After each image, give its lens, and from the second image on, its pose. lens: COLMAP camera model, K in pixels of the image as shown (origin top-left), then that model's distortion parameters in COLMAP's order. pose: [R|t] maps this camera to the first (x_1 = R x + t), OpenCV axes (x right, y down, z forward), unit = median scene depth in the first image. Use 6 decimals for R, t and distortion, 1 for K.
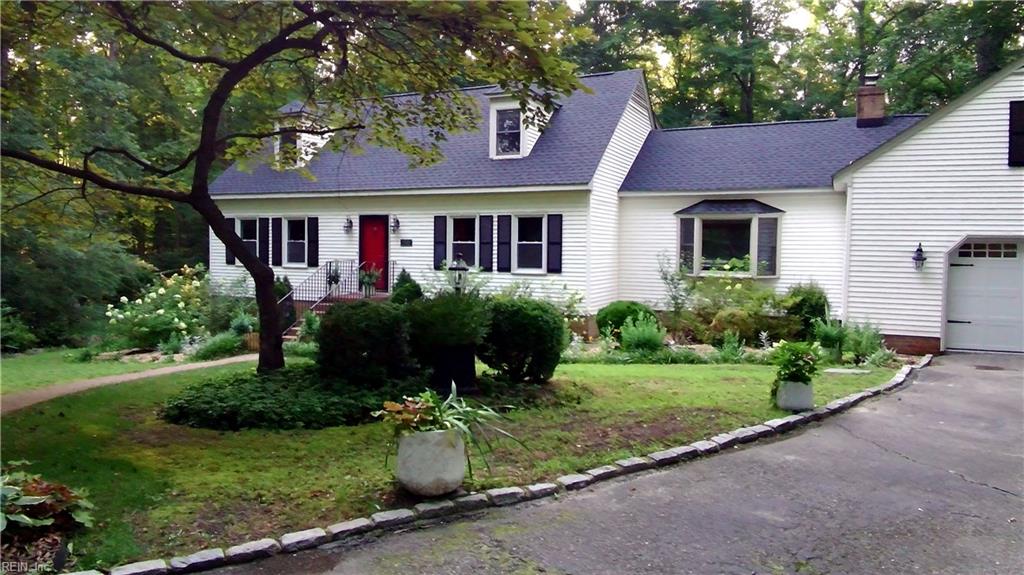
lens RADIAL K [[690.8, 0, 506.2], [0, 690.8, 294.5], [0, 0, 1]] dist [0.028215, -0.068238]
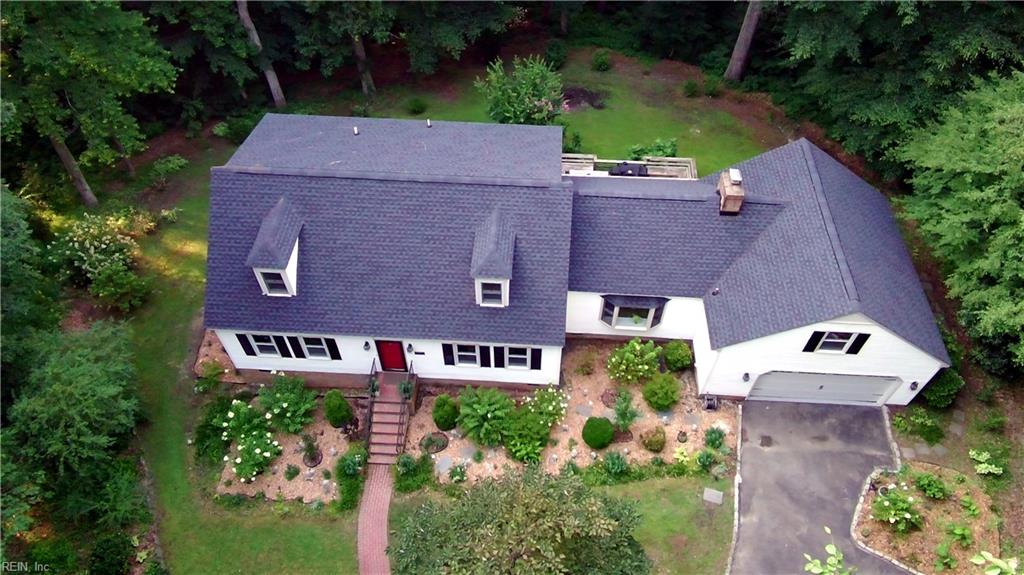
lens RADIAL K [[690.8, 0, 502.9], [0, 690.8, 287.4], [0, 0, 1]] dist [0.028215, -0.068238]
pose [[0.923855, -0.312514, 0.220968, -0.277171], [0.041140, 0.655066, 0.754451, -1.294401], [-0.380525, -0.687913, 0.618042, 0.196405]]
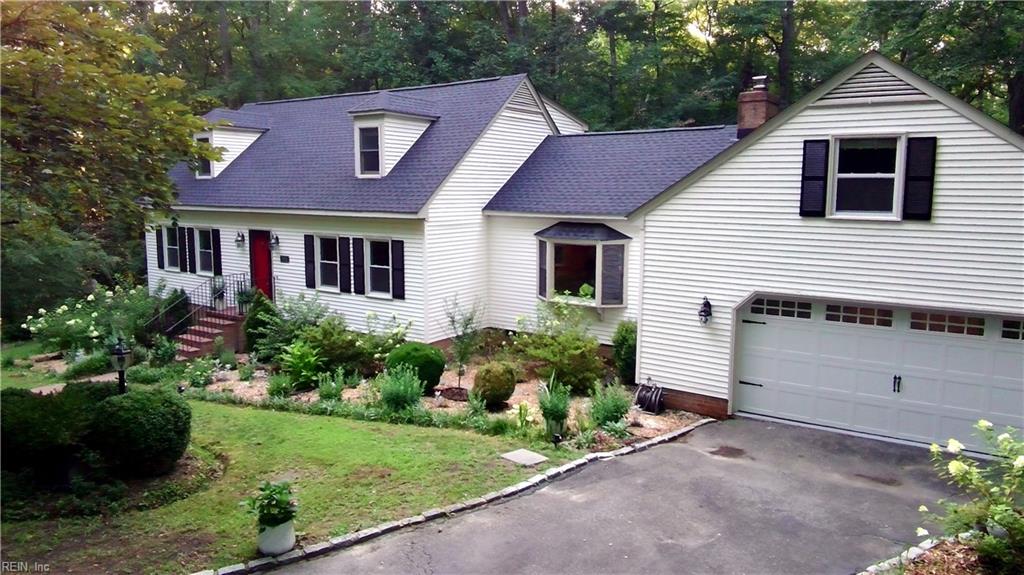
lens RADIAL K [[690.8, 0, 509.0], [0, 690.8, 285.6], [0, 0, 1]] dist [0.028215, -0.068238]
pose [[0.987078, 0.012475, -0.159755, 0.377578], [-0.000953, 0.997404, 0.071996, -0.119808], [0.160238, -0.070914, 0.984528, 0.046692]]
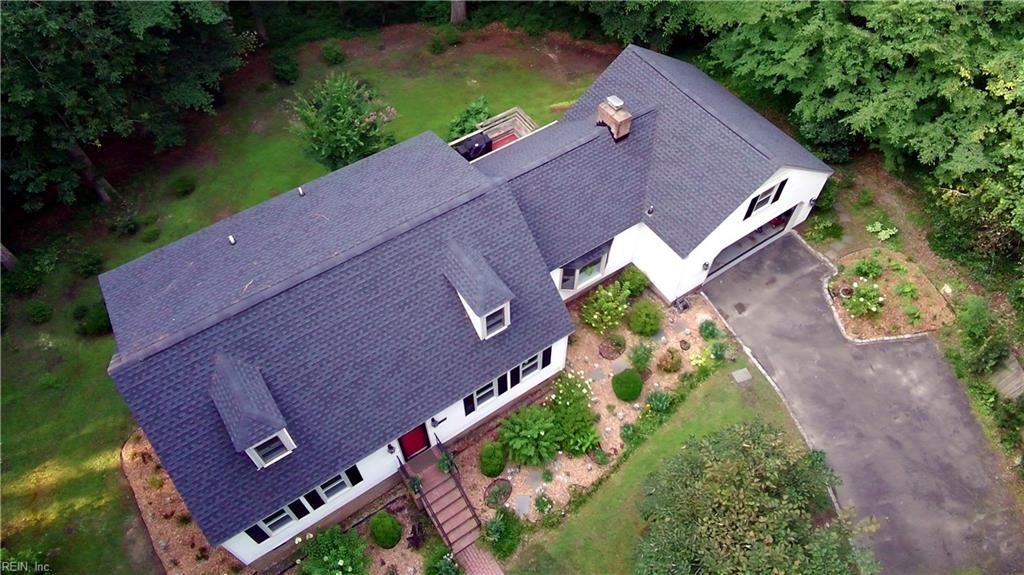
lens RADIAL K [[690.8, 0, 519.4], [0, 690.8, 288.6], [0, 0, 1]] dist [0.028215, -0.068238]
pose [[0.491216, -0.722476, 0.486555, -0.553486], [0.055156, 0.583270, 0.810403, -1.319282], [-0.869290, -0.371247, 0.326360, 0.612843]]
